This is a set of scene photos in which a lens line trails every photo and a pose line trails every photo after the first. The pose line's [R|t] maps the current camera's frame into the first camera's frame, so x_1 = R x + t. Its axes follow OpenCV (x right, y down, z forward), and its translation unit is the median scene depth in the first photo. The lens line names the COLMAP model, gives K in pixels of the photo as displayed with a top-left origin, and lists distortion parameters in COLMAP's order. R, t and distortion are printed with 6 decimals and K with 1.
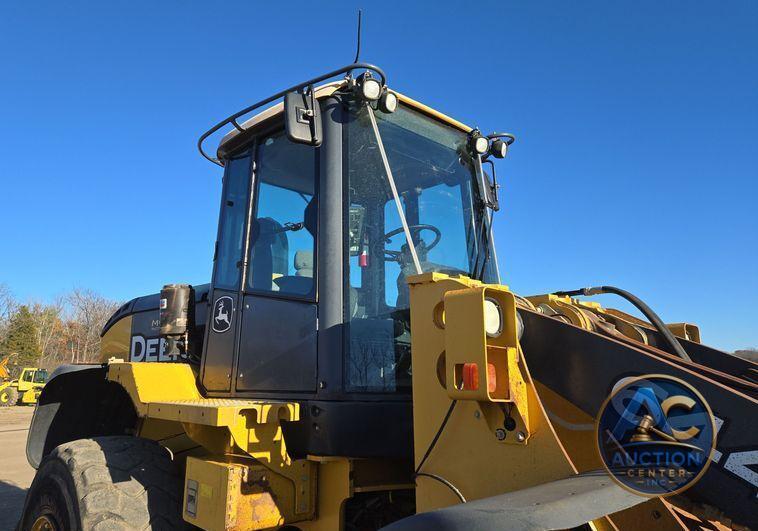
lens RADIAL K [[550.5, 0, 344.2], [0, 550.5, 257.5], [0, 0, 1]] dist [0.074743, -0.047908]
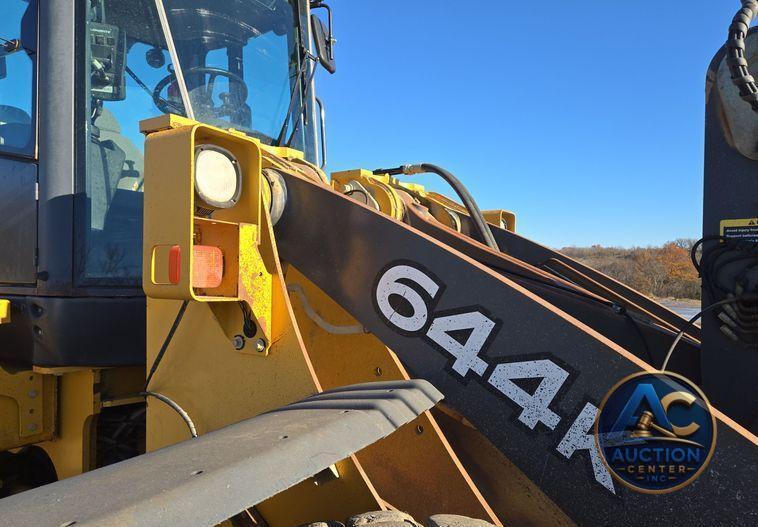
lens RADIAL K [[526.9, 0, 380.3], [0, 526.9, 282.5], [0, 0, 1]] dist [0.078571, -0.051810]
pose [[0.962507, 0.001896, 0.271249, 0.191500], [-0.066290, 0.971300, 0.228434, 0.050274], [-0.263031, -0.237850, 0.935009, 0.228584]]
